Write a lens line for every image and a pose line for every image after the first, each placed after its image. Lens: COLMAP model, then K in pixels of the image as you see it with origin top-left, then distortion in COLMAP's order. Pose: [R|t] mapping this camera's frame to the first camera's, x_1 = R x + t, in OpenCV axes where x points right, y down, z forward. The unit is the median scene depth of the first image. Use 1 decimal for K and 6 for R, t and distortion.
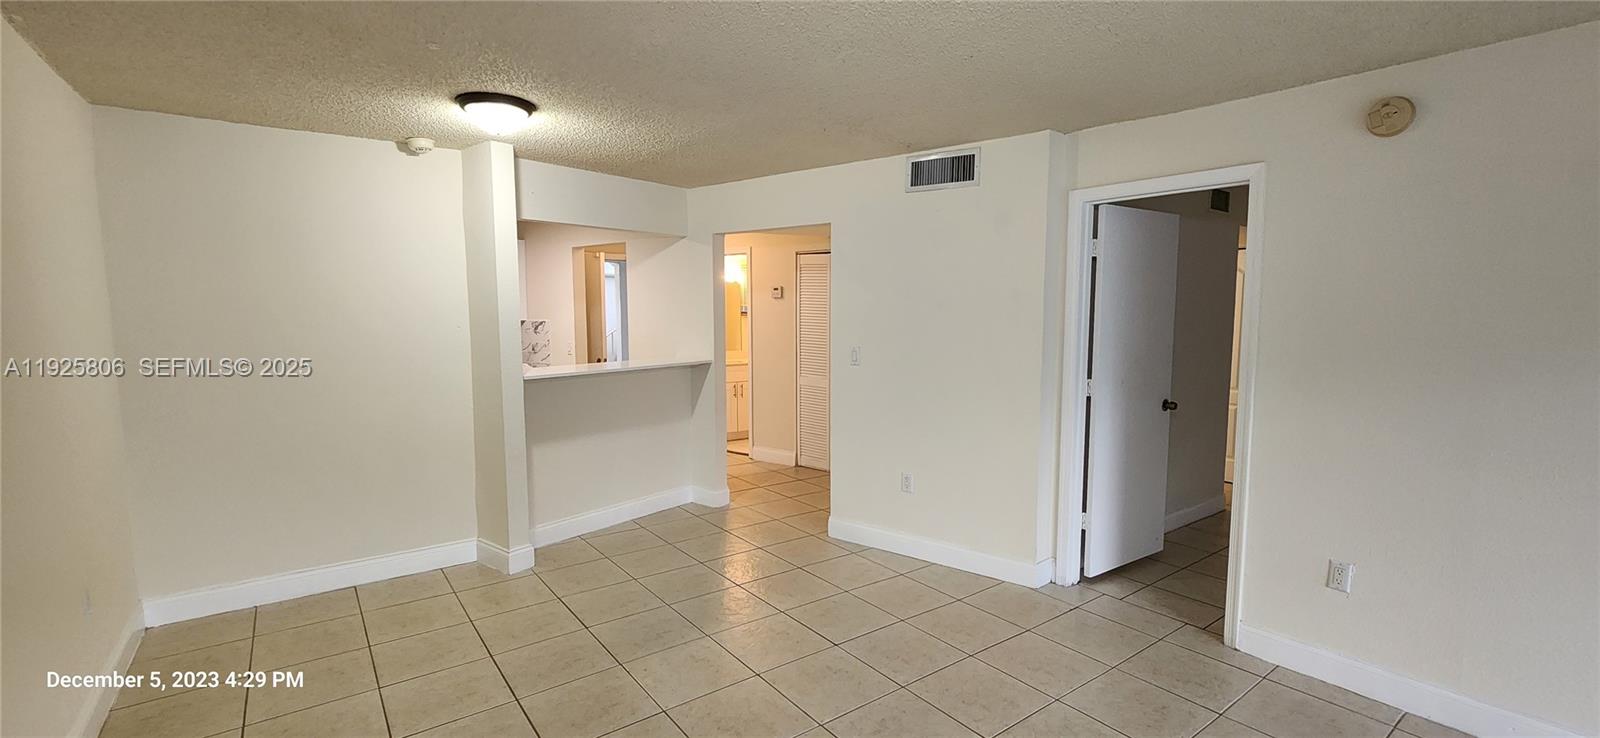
lens RADIAL K [[677.4, 0, 797.3], [0, 677.4, 374.4], [0, 0, 1]] dist [0.001260, 0.000047]
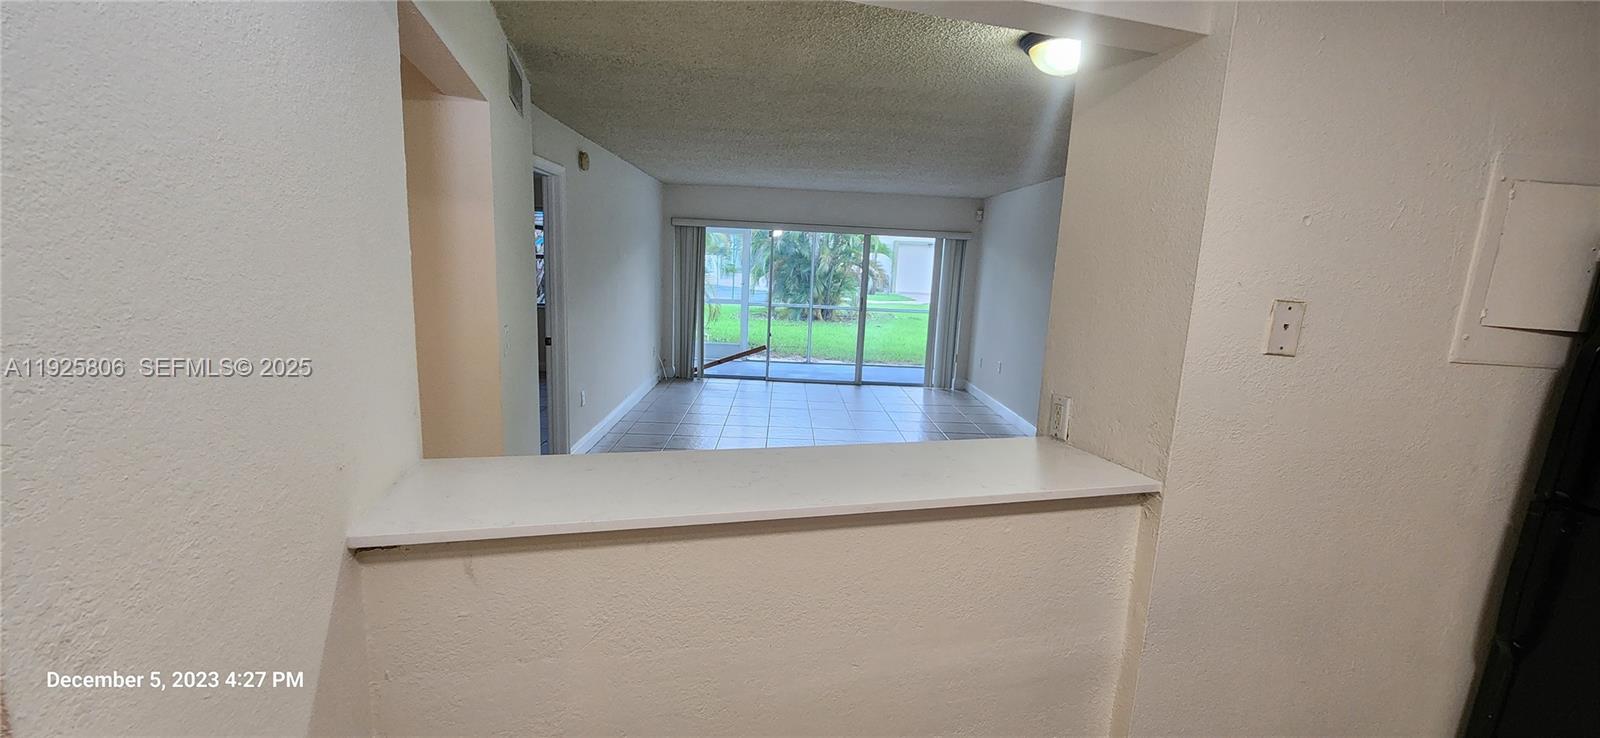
lens RADIAL K [[652.1, 0, 803.6], [0, 652.1, 373.2], [0, 0, 1]] dist [-0.001311, -0.000334]
pose [[-0.812669, -0.138797, 0.565955, -0.543630], [0.006803, 0.968894, 0.247383, -0.164747], [-0.582686, 0.204890, -0.786446, 1.494582]]
